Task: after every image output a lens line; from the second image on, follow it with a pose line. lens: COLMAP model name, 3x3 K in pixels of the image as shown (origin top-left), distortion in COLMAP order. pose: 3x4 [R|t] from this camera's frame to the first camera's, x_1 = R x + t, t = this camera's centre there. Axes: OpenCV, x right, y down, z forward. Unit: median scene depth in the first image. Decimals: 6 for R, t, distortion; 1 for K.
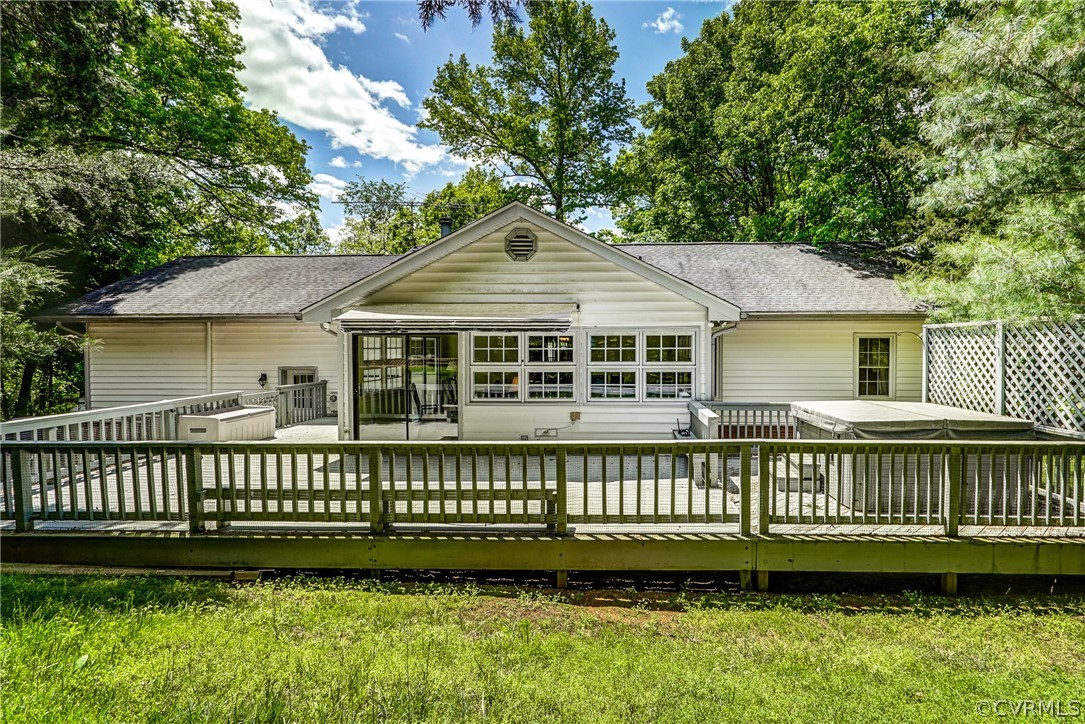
lens RADIAL K [[483.9, 0, 543.7], [0, 483.9, 366.2], [0, 0, 1]] dist [0.000966, 0.000719]
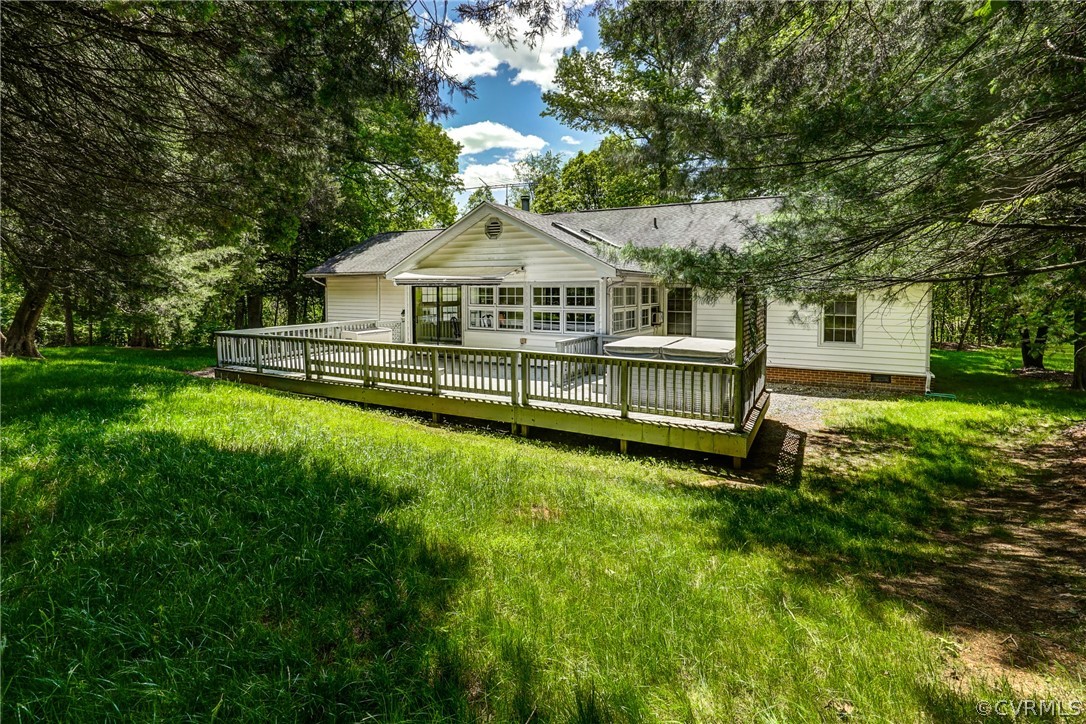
lens RADIAL K [[512.0, 0, 545.9], [0, 512.0, 311.5], [0, 0, 1]] dist [-0.000522, 0.000032]
pose [[0.892171, 0.021518, -0.451185, 1.031663], [-0.019406, 0.999768, 0.009307, -0.006006], [0.451280, 0.000452, 0.892382, -0.471340]]
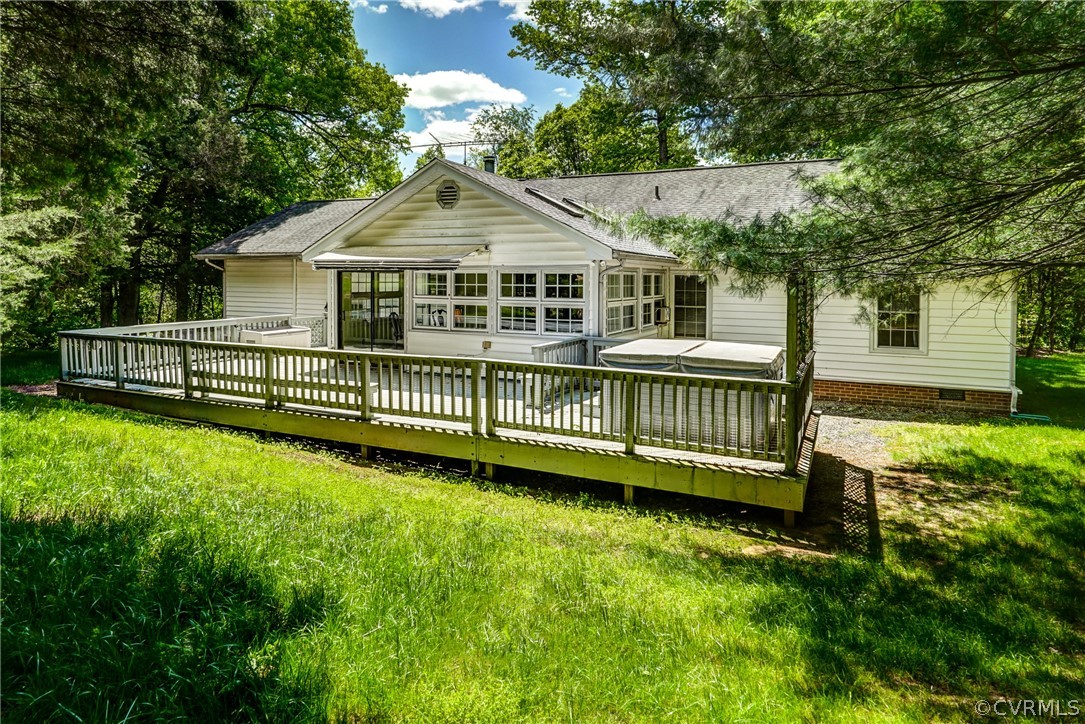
lens RADIAL K [[627.7, 0, 545.6], [0, 627.7, 290.1], [0, 0, 1]] dist [0.003944, 0.000659]
pose [[0.915717, 0.015869, -0.401511, 0.945880], [-0.024804, 0.999547, -0.017065, -0.003279], [0.401058, 0.025586, 0.915695, -0.343773]]
